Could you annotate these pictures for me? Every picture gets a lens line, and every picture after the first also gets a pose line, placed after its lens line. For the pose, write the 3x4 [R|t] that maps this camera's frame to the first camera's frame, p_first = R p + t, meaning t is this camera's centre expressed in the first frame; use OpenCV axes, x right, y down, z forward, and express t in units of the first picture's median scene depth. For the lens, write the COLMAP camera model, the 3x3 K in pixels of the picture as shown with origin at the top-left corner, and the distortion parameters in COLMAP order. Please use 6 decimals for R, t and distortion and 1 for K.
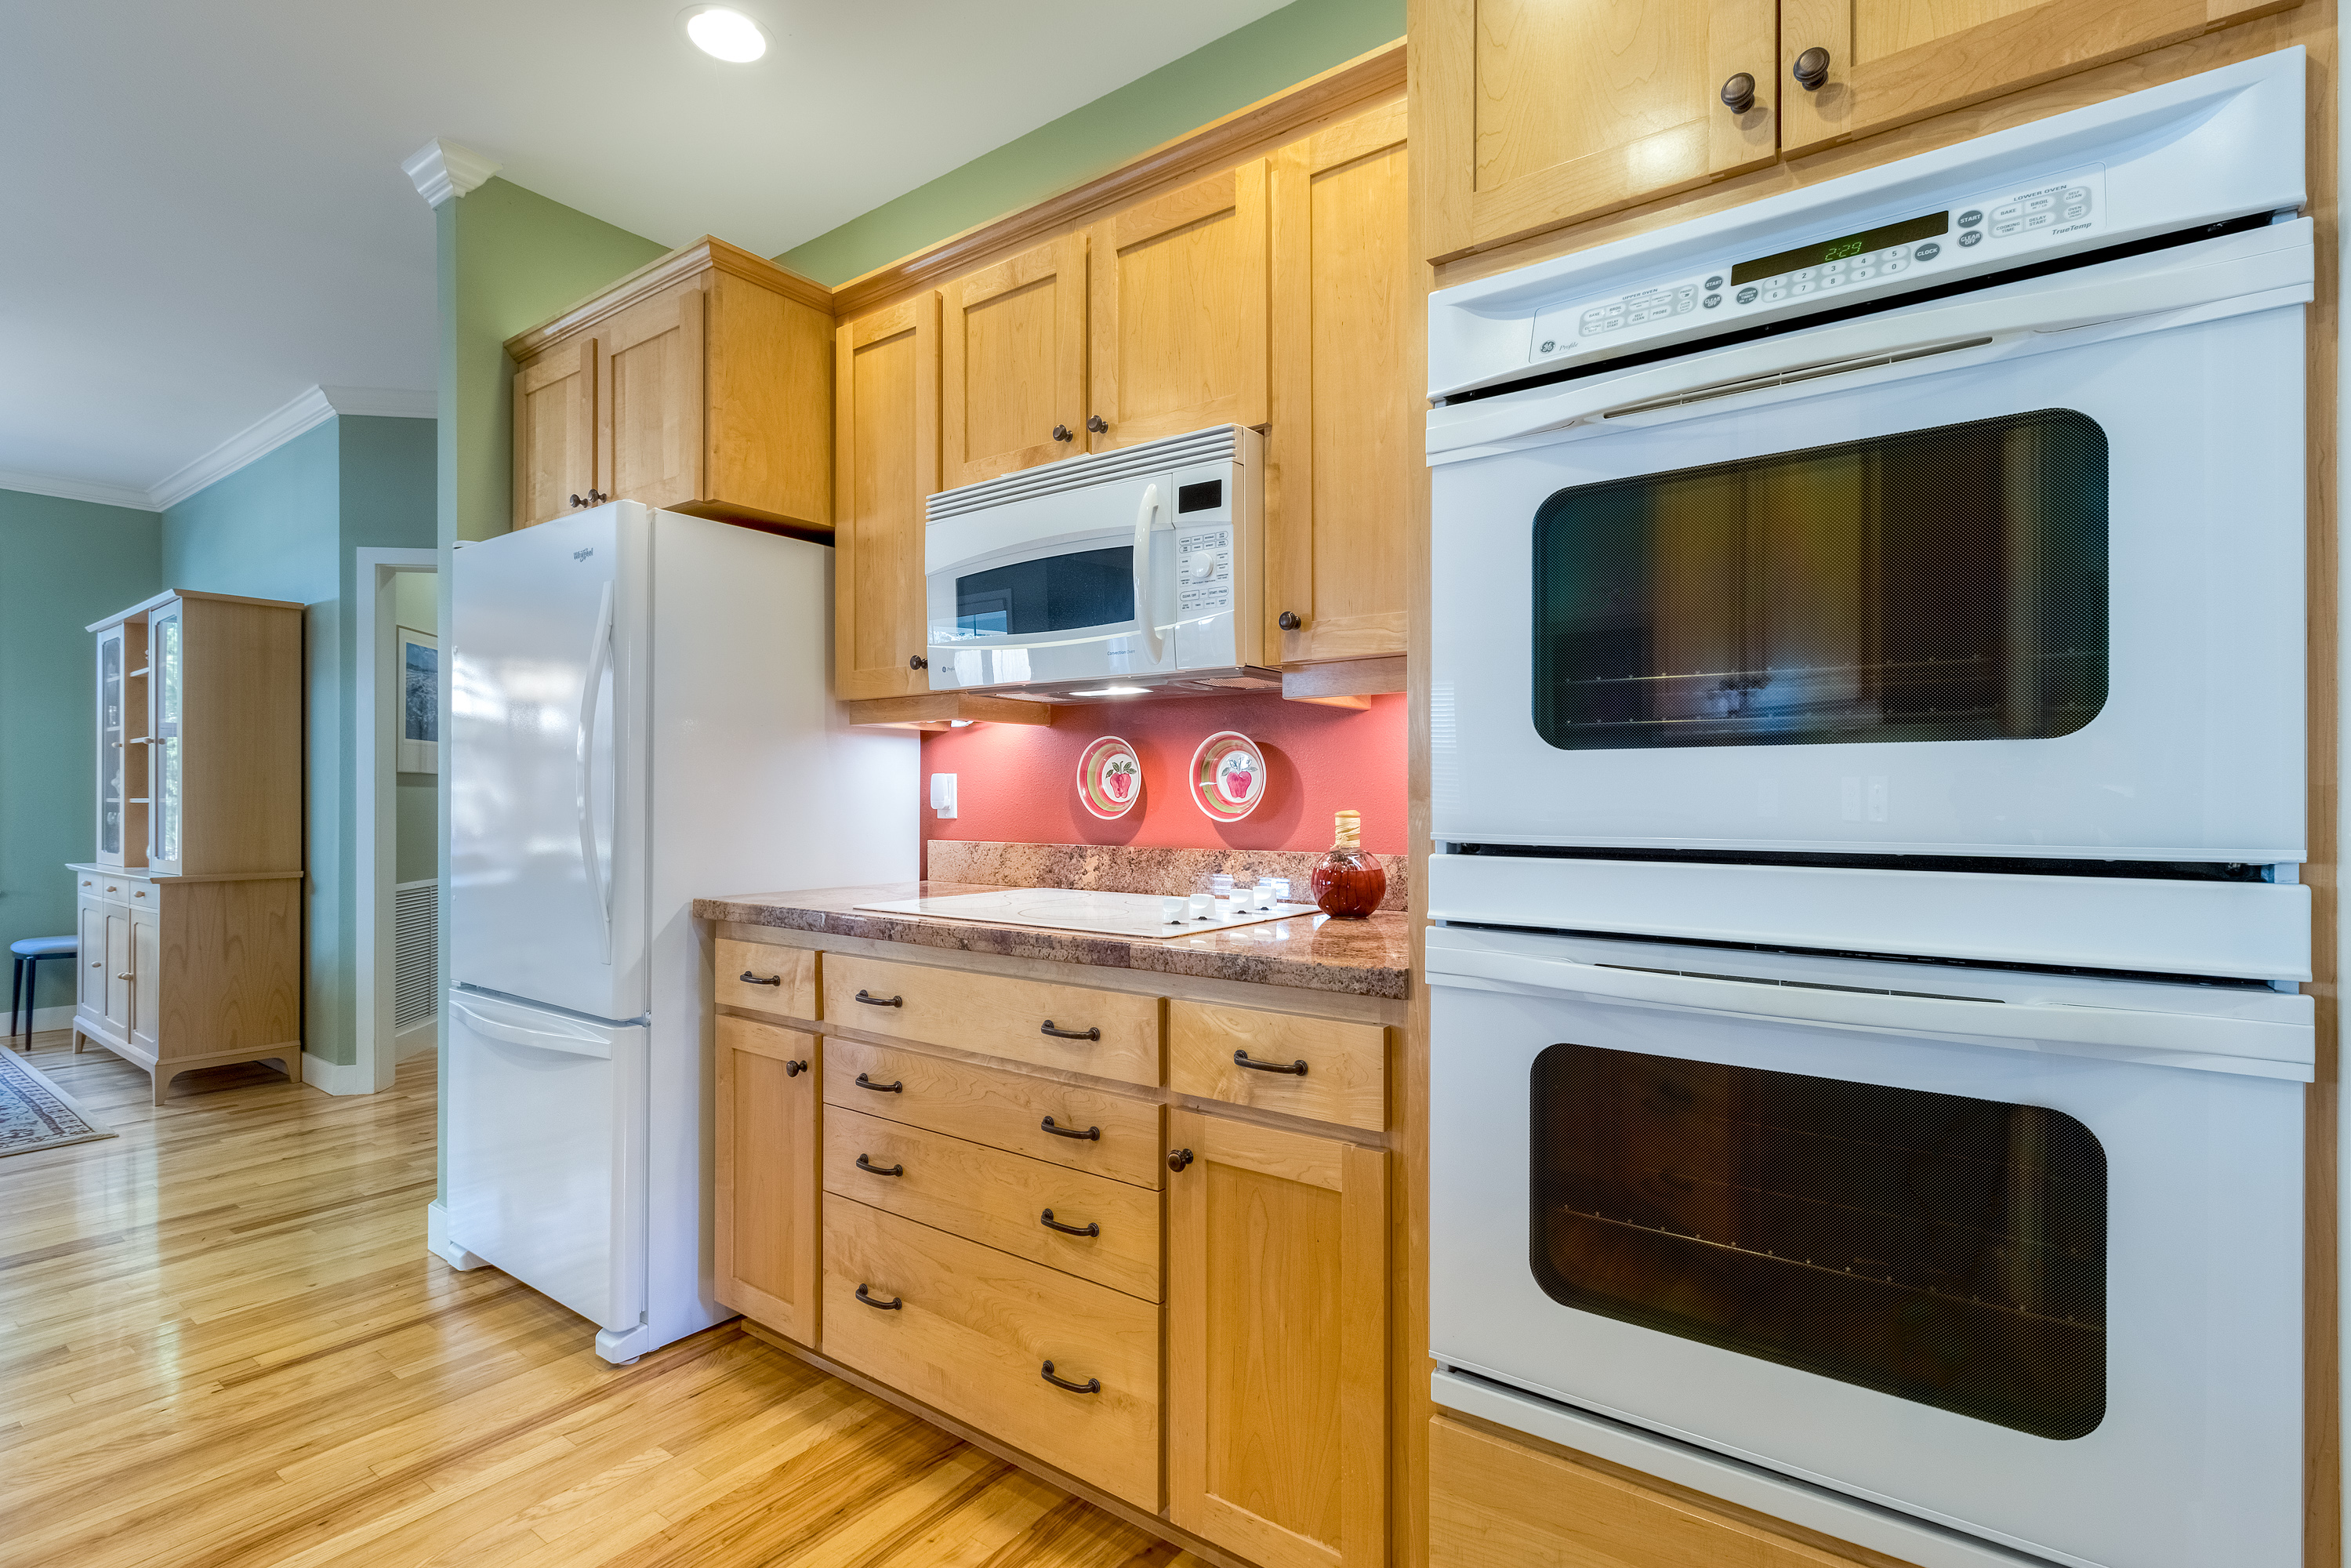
lens RADIAL K [[1113.4, 0, 1180.8], [0, 1113.4, 795.3], [0, 0, 1]] dist [0.004469, 0.001087]
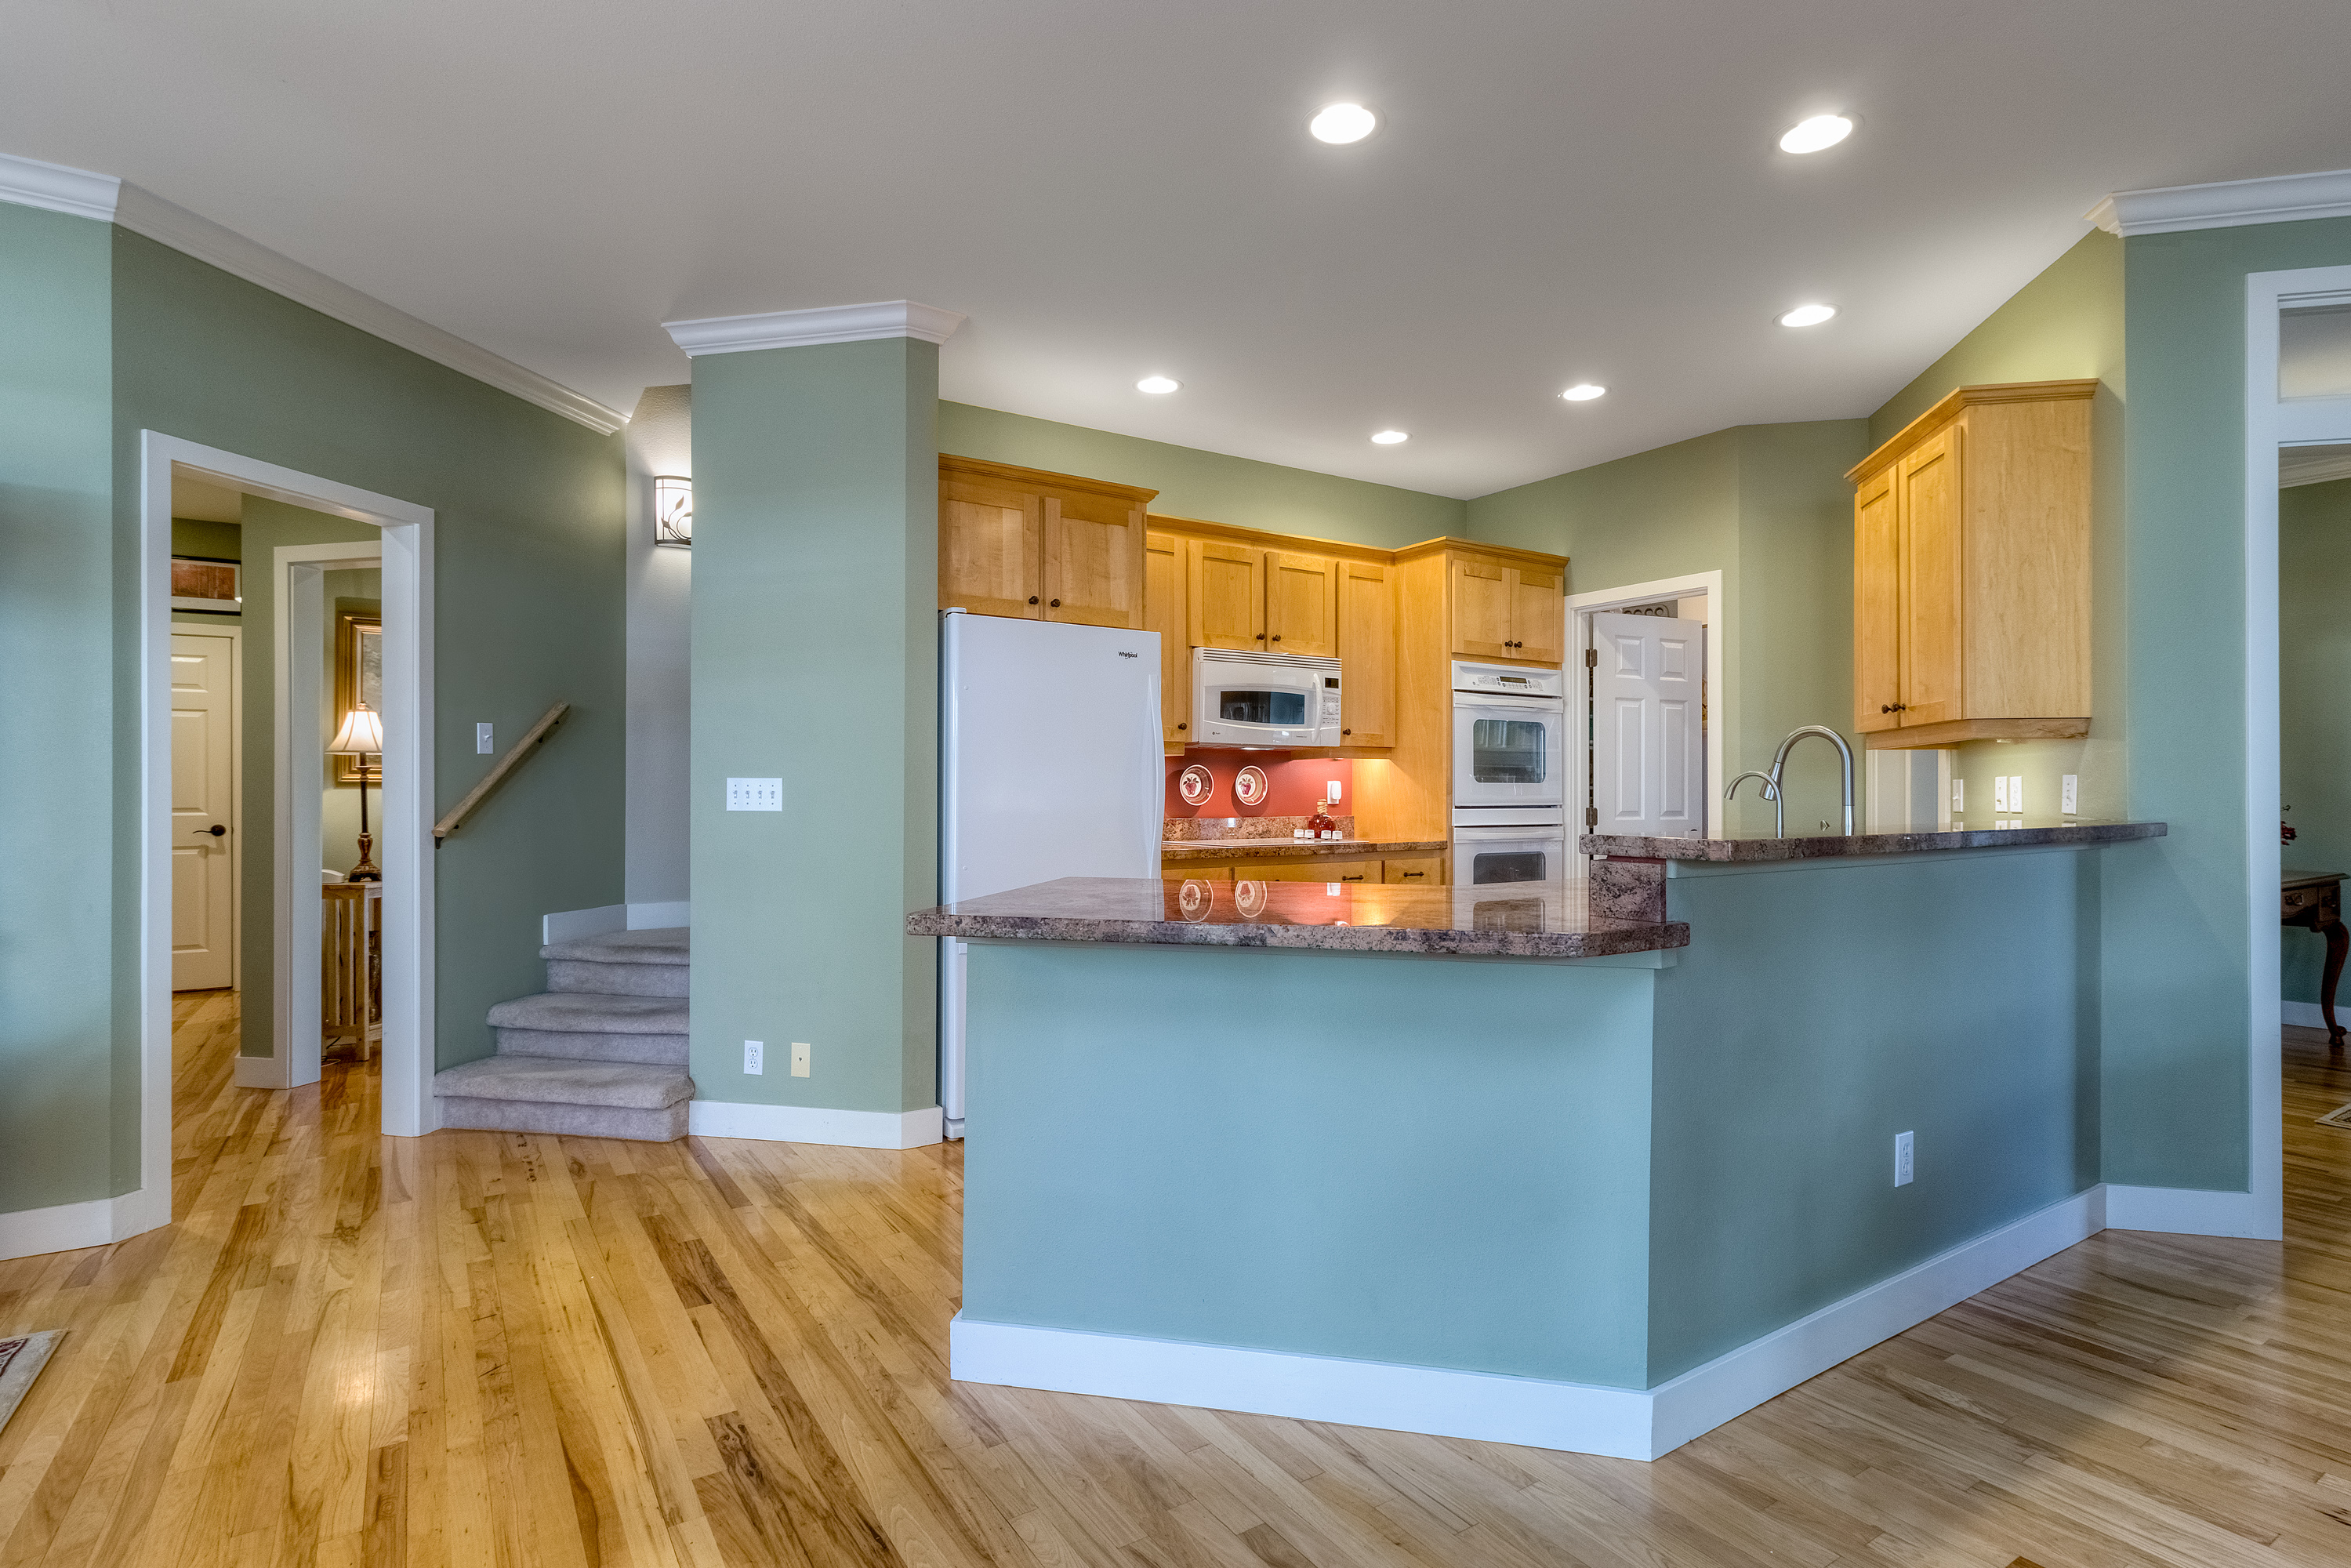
lens RADIAL K [[1153.6, 0, 1155.3], [0, 1153.6, 783.8], [0, 0, 1]] dist [0.011932, -0.001457]
pose [[0.354661, 0.012069, 0.934917, -2.254666], [-0.000358, 0.999918, -0.012772, 0.010177], [-0.934995, 0.004195, 0.354637, 0.330250]]
